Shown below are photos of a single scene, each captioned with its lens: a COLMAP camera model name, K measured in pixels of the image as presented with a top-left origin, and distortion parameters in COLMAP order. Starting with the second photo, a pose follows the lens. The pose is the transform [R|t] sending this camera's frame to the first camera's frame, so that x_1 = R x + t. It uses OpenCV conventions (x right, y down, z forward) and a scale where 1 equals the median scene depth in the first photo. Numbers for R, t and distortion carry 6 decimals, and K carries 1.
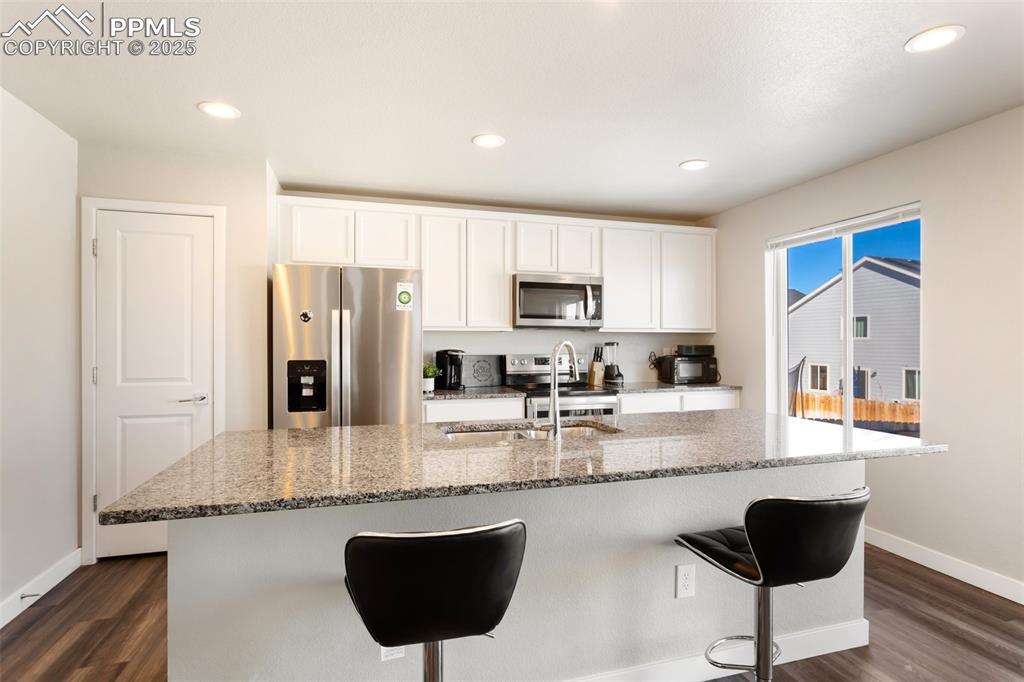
lens RADIAL K [[516.1, 0, 511.3], [0, 516.1, 339.2], [0, 0, 1]] dist [-0.010811, 0.000784]
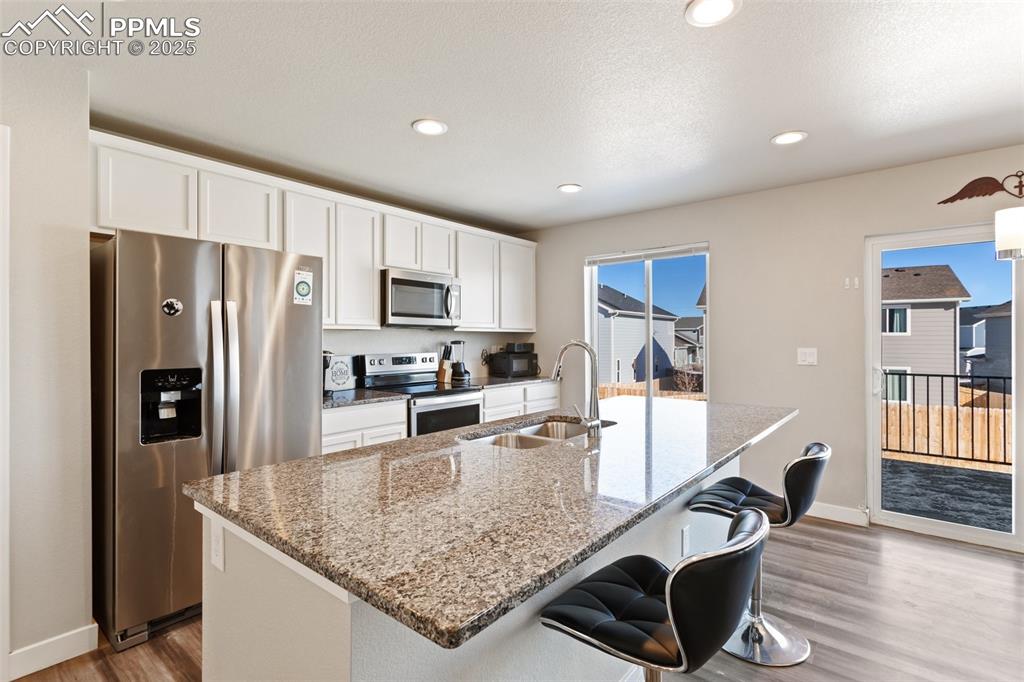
lens RADIAL K [[486.2, 0, 513.4], [0, 486.2, 335.0], [0, 0, 1]] dist [0.003973, 0.000304]
pose [[0.828630, 0.002188, 0.559792, -0.302100], [-0.000418, 0.999995, -0.003289, -0.003407], [-0.559796, 0.002491, 0.828627, 0.134302]]
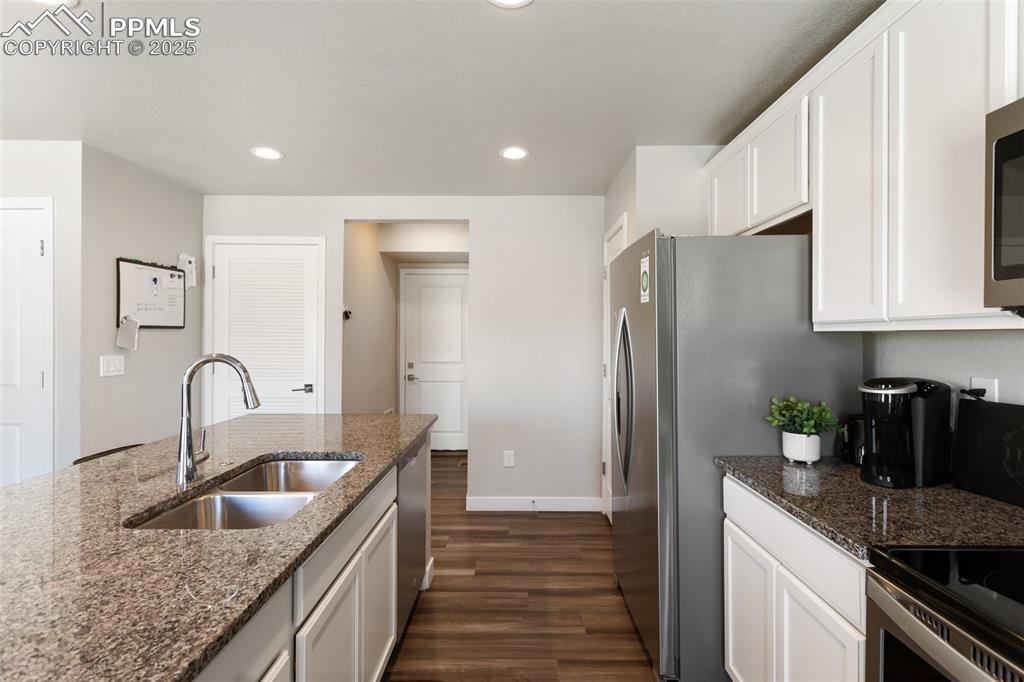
lens RADIAL K [[486.2, 0, 513.4], [0, 486.2, 335.0], [0, 0, 1]] dist [0.003973, 0.000304]
pose [[-0.293812, -0.001559, -0.955862, 0.328058], [0.003988, 0.999988, -0.002857, -0.013064], [0.955855, -0.004652, -0.293803, 0.845728]]
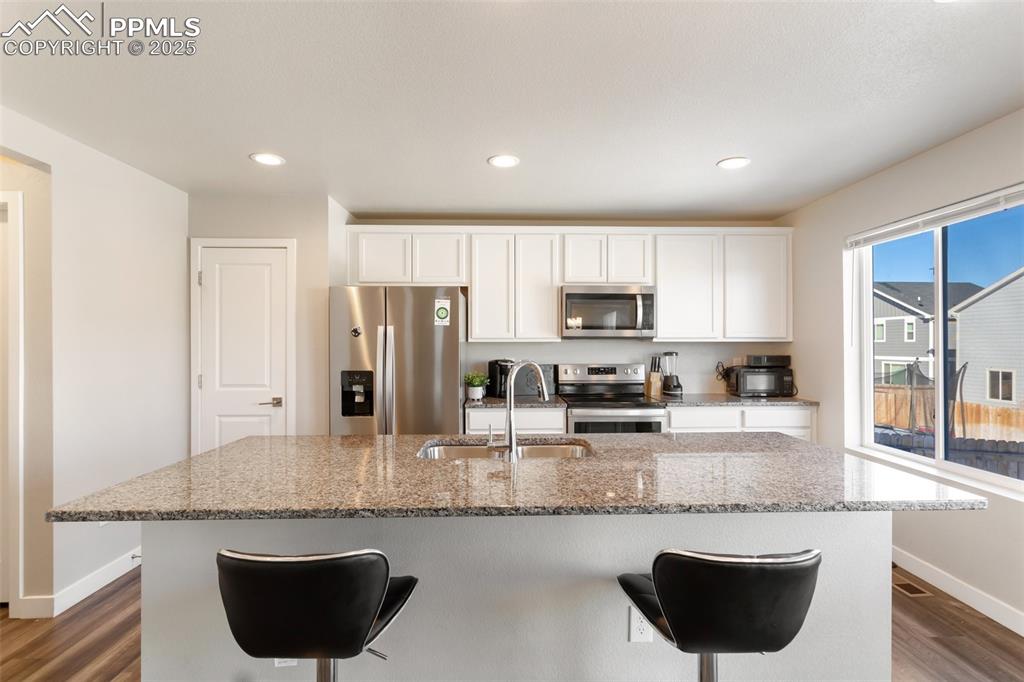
lens RADIAL K [[485.6, 0, 512.0], [0, 485.6, 341.0], [0, 0, 1]] dist [0.000774, -0.000160]
pose [[0.965578, -0.003719, -0.260088, 0.164015], [0.003841, 0.999993, -0.000039, -0.018258], [0.260086, -0.000961, 0.965585, 0.047616]]
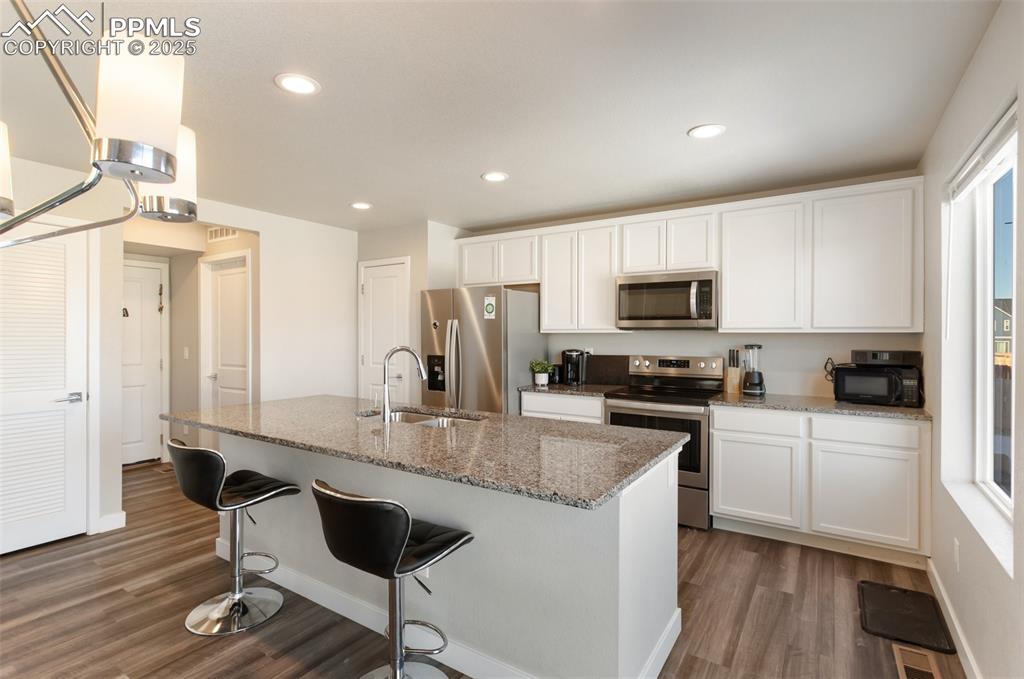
lens RADIAL K [[488.0, 0, 513.3], [0, 488.0, 334.5], [0, 0, 1]] dist [-0.000200, 0.000121]
pose [[0.649245, 0.000084, -0.760579, 0.619456], [0.004329, 0.999983, 0.003805, -0.017288], [0.760567, -0.005763, 0.649234, 0.216943]]
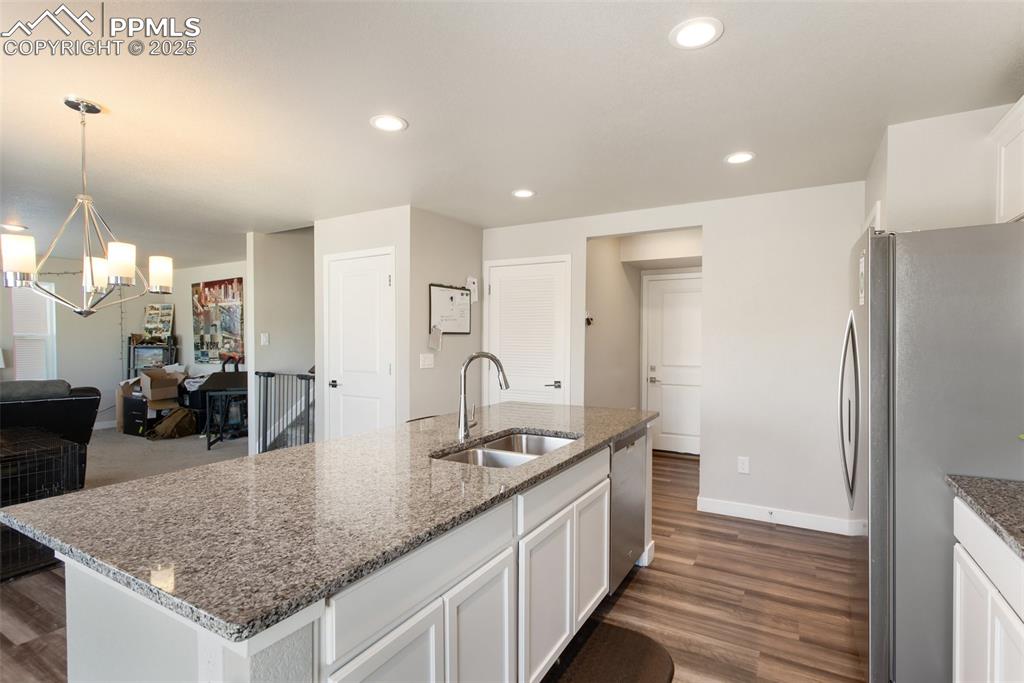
lens RADIAL K [[491.8, 0, 518.5], [0, 491.8, 342.5], [0, 0, 1]] dist [0.000963, 0.000545]
pose [[-0.722987, 0.004068, -0.690850, 0.381750], [0.002781, 0.999992, 0.002978, -0.013169], [0.690856, 0.000232, -0.722992, 0.937896]]
